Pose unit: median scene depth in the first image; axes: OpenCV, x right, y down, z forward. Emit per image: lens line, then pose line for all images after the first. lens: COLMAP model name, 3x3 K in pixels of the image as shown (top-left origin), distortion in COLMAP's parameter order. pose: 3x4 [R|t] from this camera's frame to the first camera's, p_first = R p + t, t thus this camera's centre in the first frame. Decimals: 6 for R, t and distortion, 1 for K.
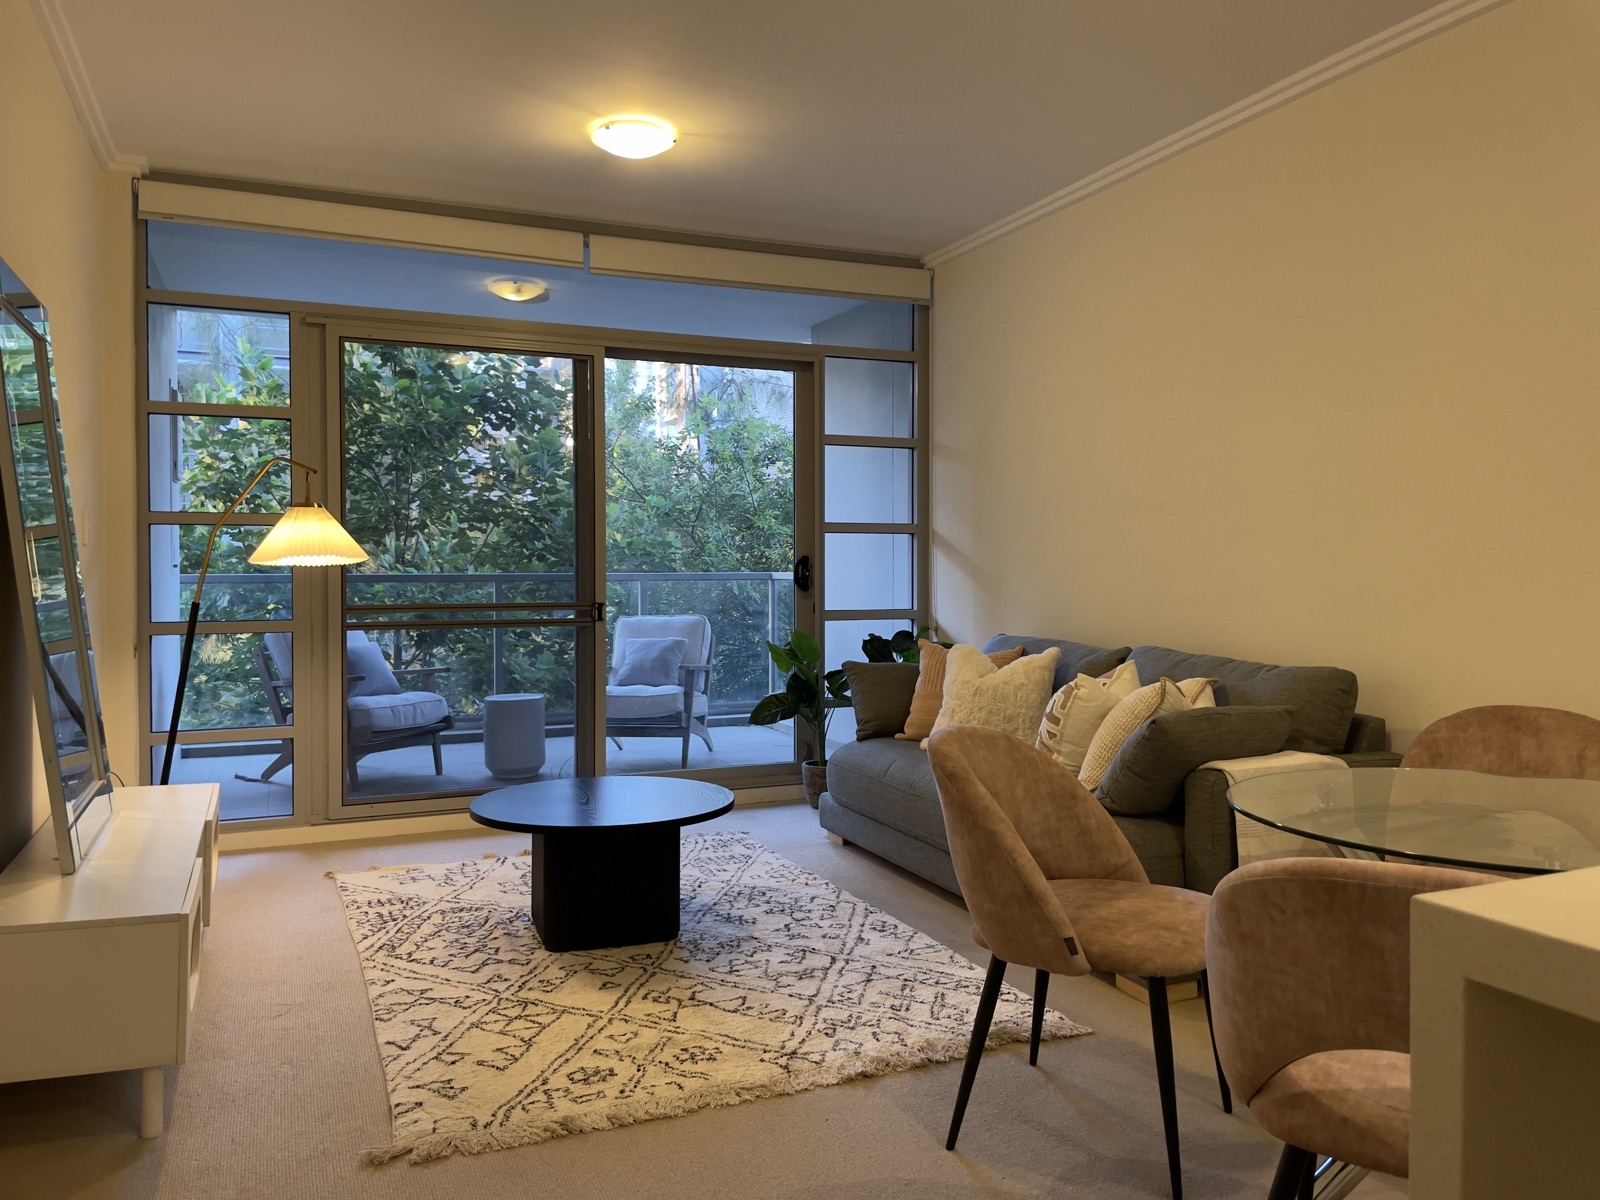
lens RADIAL K [[1178.4, 0, 800.0], [0, 1178.4, 600.0], [0, 0, 1]] dist [-0.001826, 0.003184]
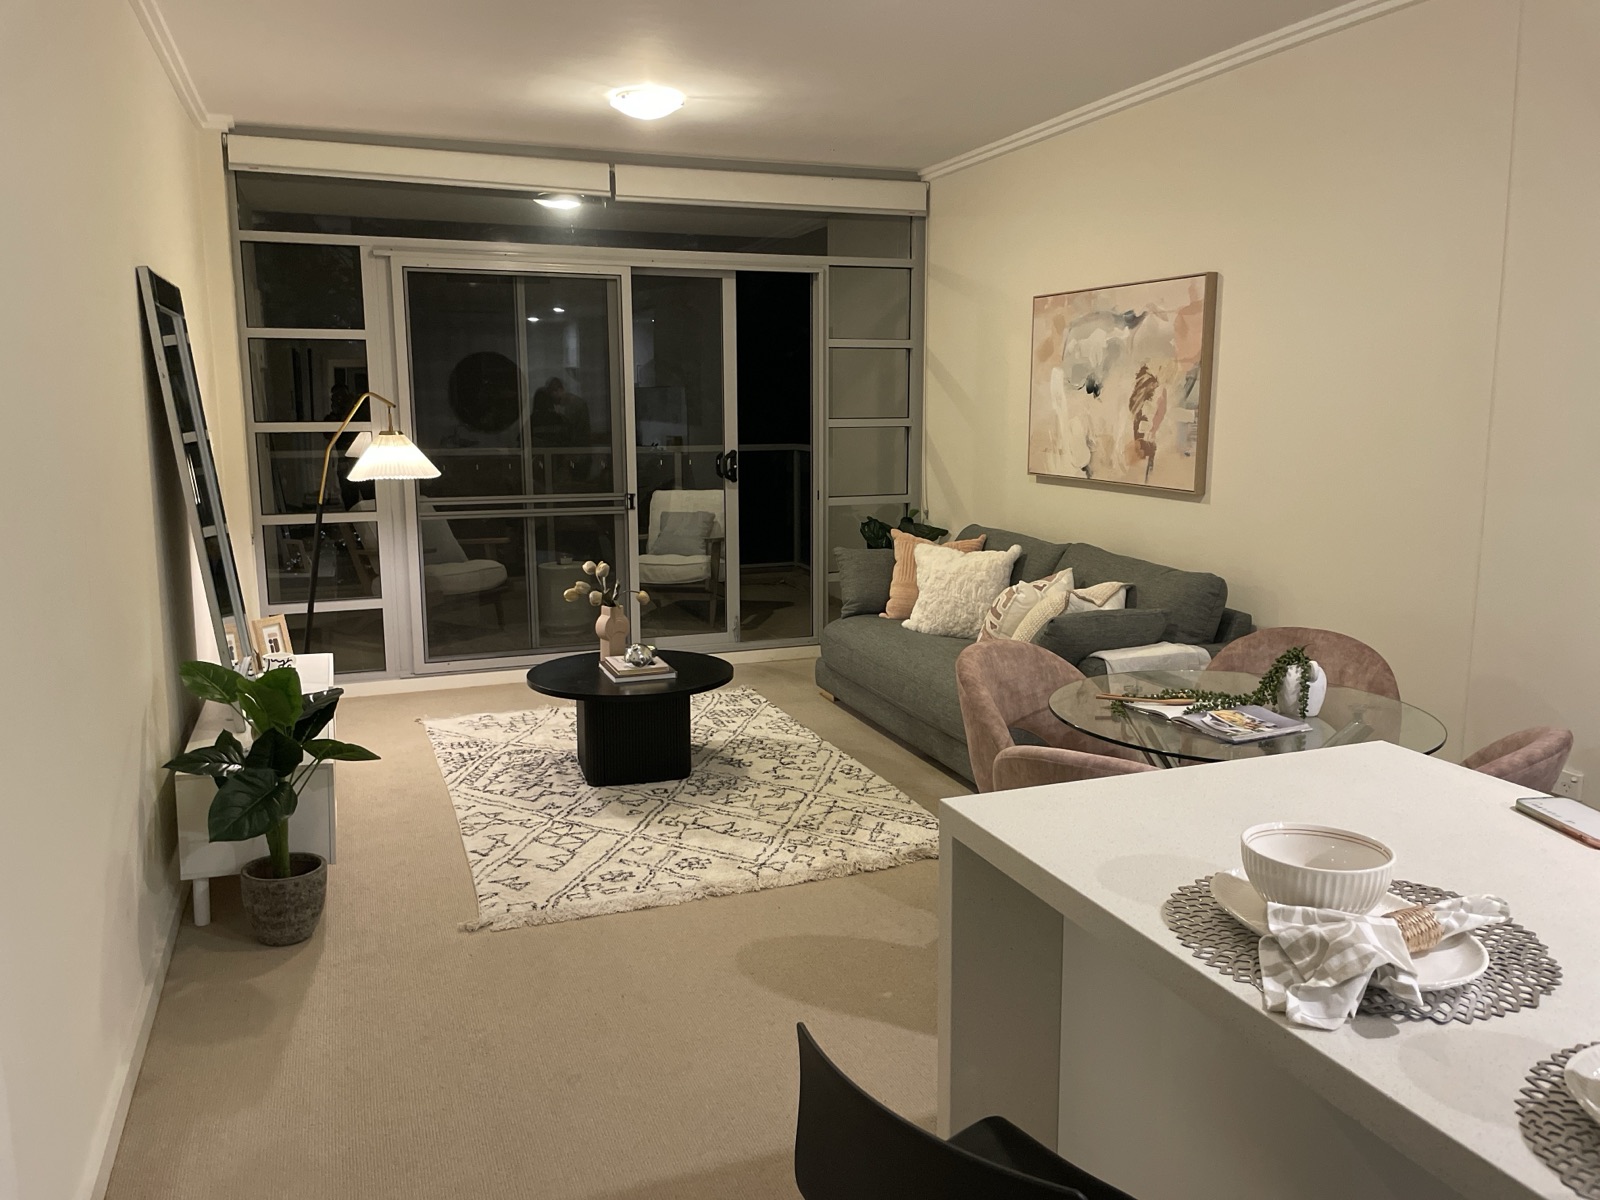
lens RADIAL K [[1206.1, 0, 800.0], [0, 1206.1, 600.0], [0, 0, 1]] dist [0.003357, -0.001085]
pose [[0.998492, 0.005423, -0.054622, 0.095087], [0.002848, 0.988650, 0.150213, -0.110388], [0.054817, -0.150142, 0.987144, -0.288186]]
